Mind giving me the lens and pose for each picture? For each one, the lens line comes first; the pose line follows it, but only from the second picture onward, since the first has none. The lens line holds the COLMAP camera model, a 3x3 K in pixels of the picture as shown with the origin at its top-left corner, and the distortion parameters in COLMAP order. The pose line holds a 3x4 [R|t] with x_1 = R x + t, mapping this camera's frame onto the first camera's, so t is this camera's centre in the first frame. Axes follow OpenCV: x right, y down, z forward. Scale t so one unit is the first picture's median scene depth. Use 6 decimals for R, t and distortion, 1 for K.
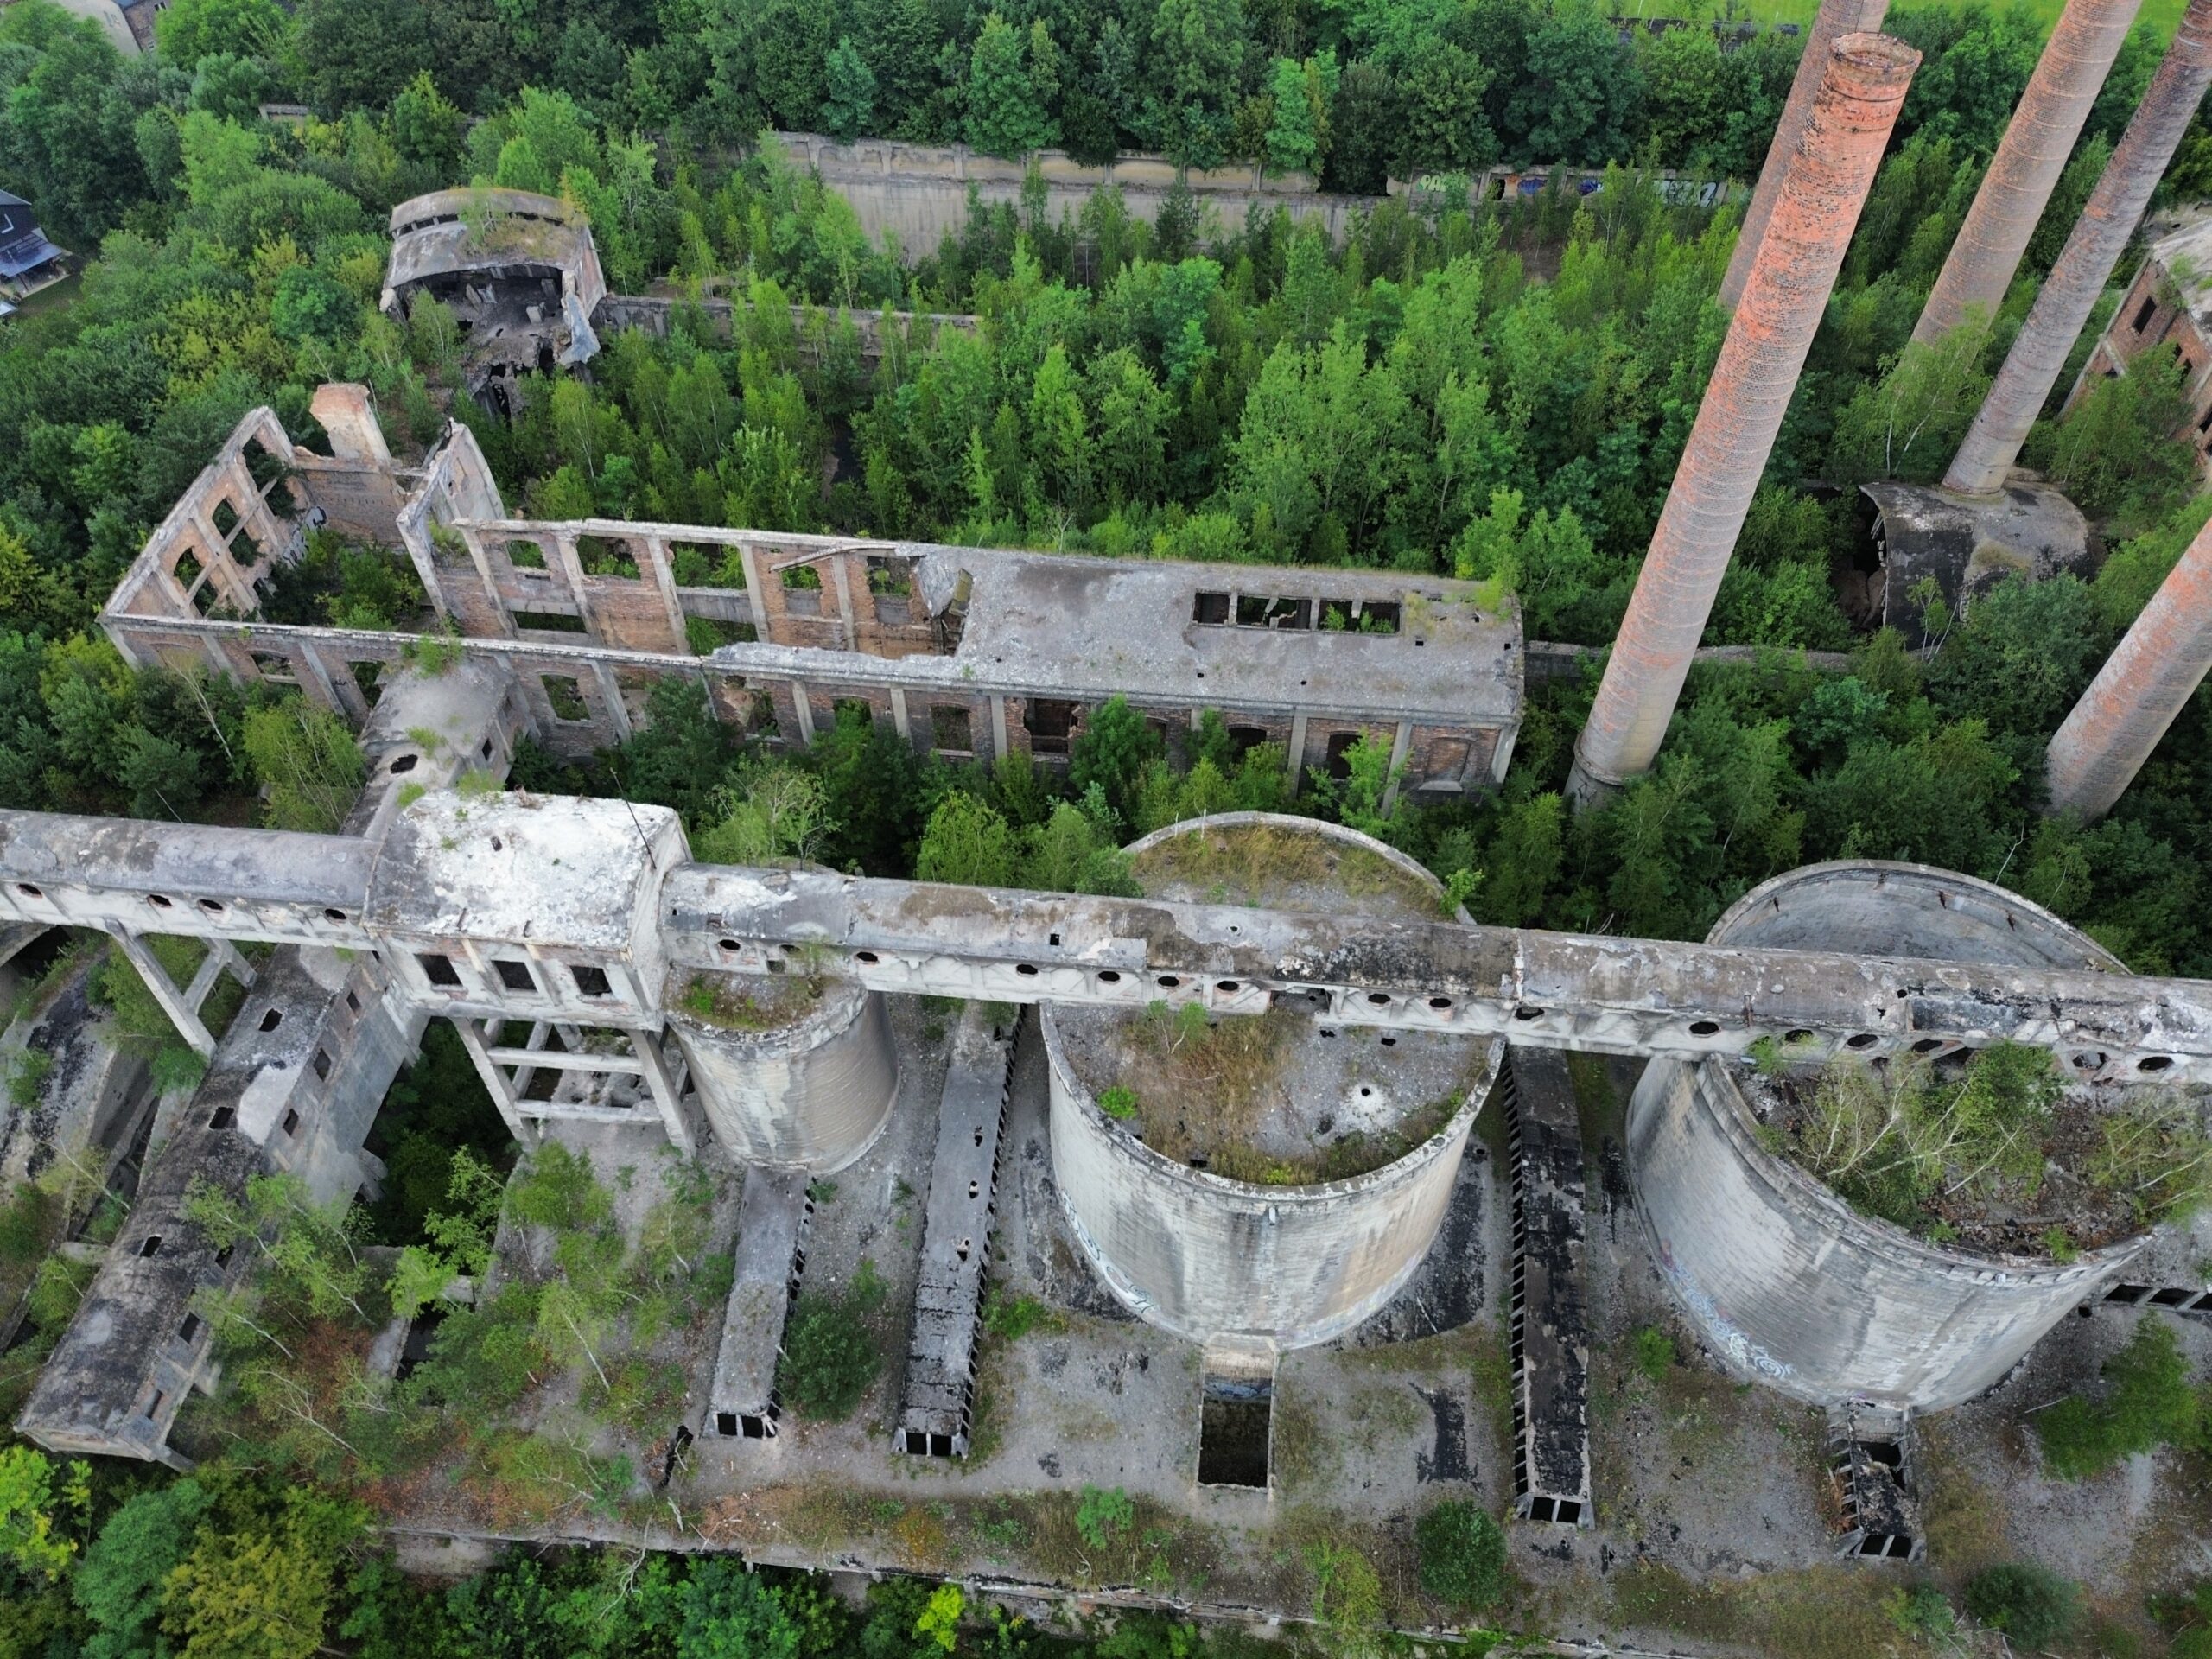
lens RADIAL K [[1570.5, 0, 1105.3], [0, 1570.5, 823.8], [0, 0, 1]] dist [0.066223, -0.052309]
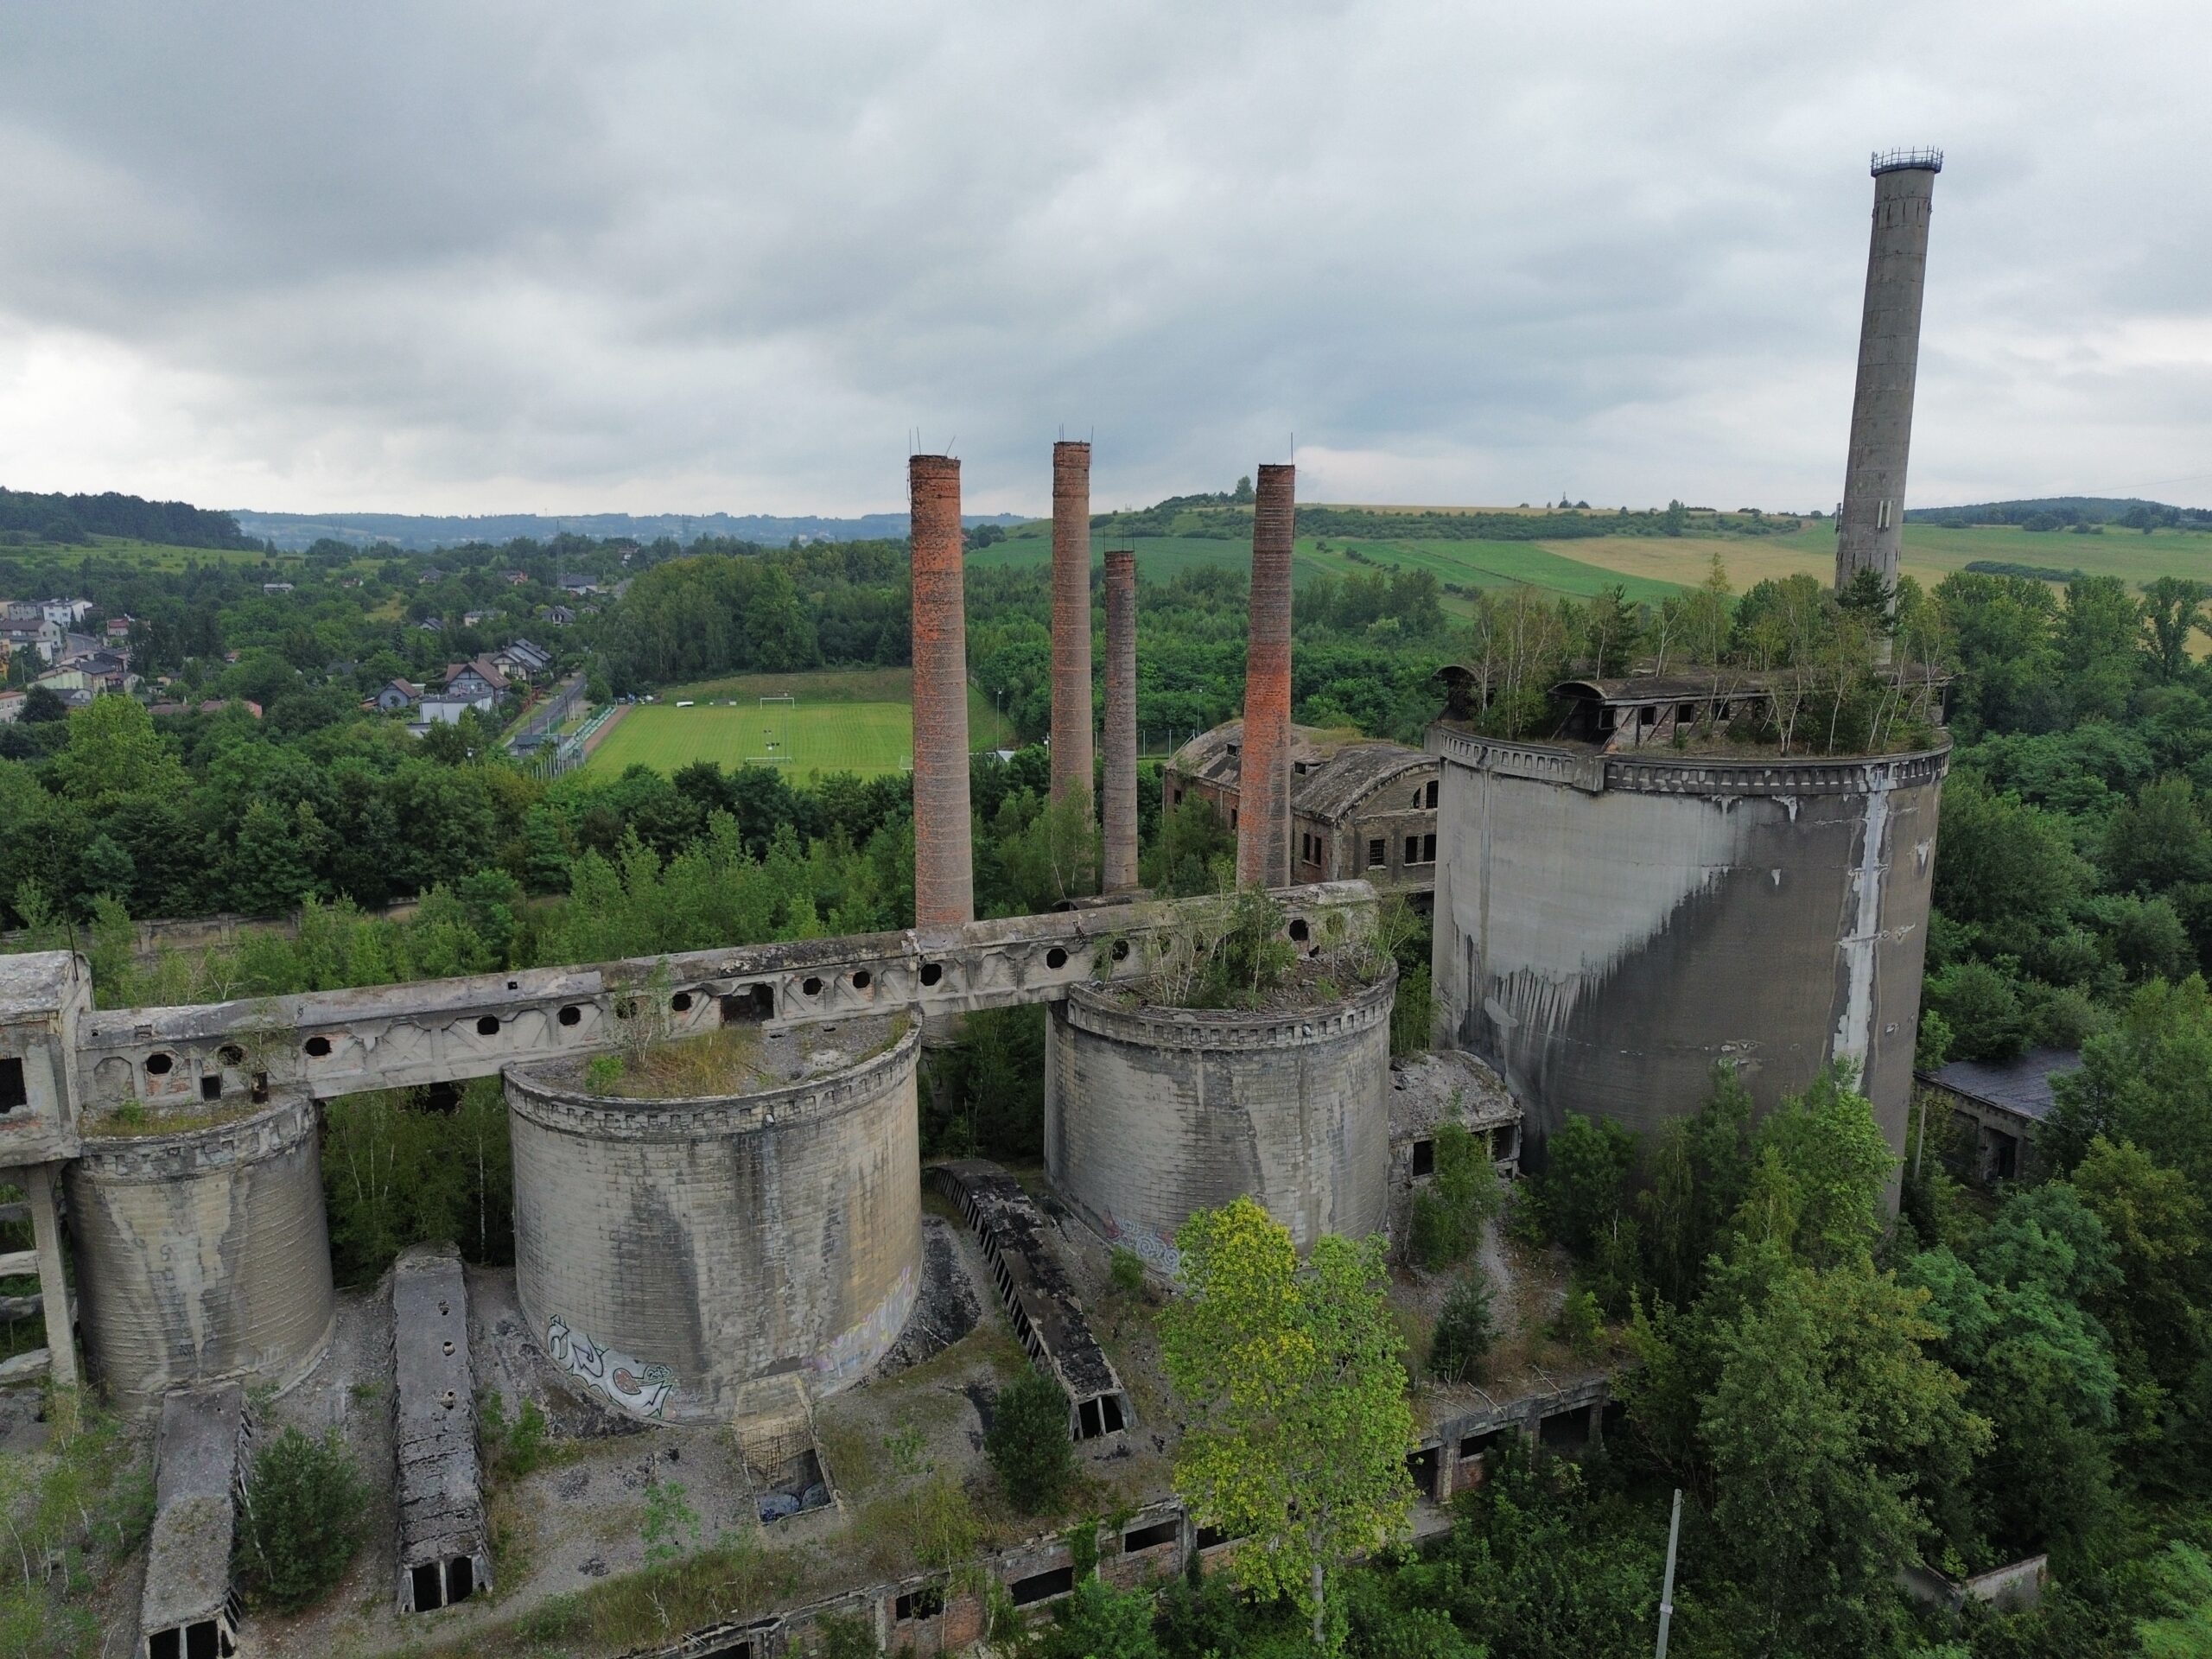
lens RADIAL K [[1570.5, 0, 1109.4], [0, 1570.5, 823.3], [0, 0, 1]] dist [0.066223, -0.052309]
pose [[0.870639, -0.089463, 0.483720, -0.178079], [0.373621, 0.759907, -0.531929, 0.669335], [-0.319994, 0.643846, 0.695030, 0.016287]]
